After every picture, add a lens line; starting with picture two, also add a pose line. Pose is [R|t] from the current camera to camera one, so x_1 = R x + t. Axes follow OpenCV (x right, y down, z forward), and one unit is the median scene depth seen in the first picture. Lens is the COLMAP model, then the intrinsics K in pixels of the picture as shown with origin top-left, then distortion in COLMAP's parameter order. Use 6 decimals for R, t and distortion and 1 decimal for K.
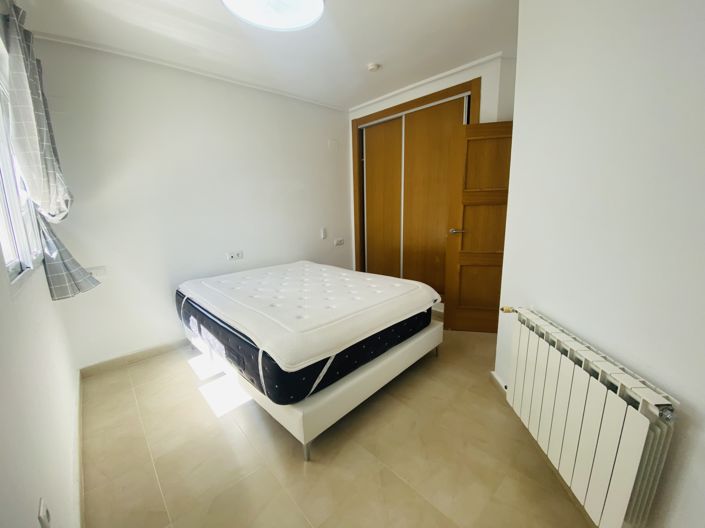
lens RADIAL K [[293.3, 0, 352.5], [0, 293.3, 264.0], [0, 0, 1]] dist [-0.000510, -0.000094]
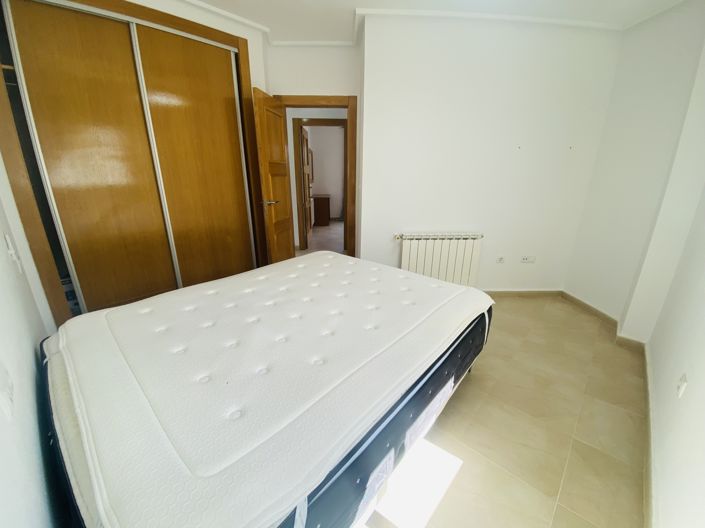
lens RADIAL K [[284.0, 0, 352.5], [0, 284.0, 264.0], [0, 0, 1]] dist [0.011129, -0.014893]
pose [[-0.068446, -0.278647, 0.957951, -0.665985], [0.191964, 0.938582, 0.286729, -0.140653], [-0.979012, 0.203518, -0.010752, 0.792367]]
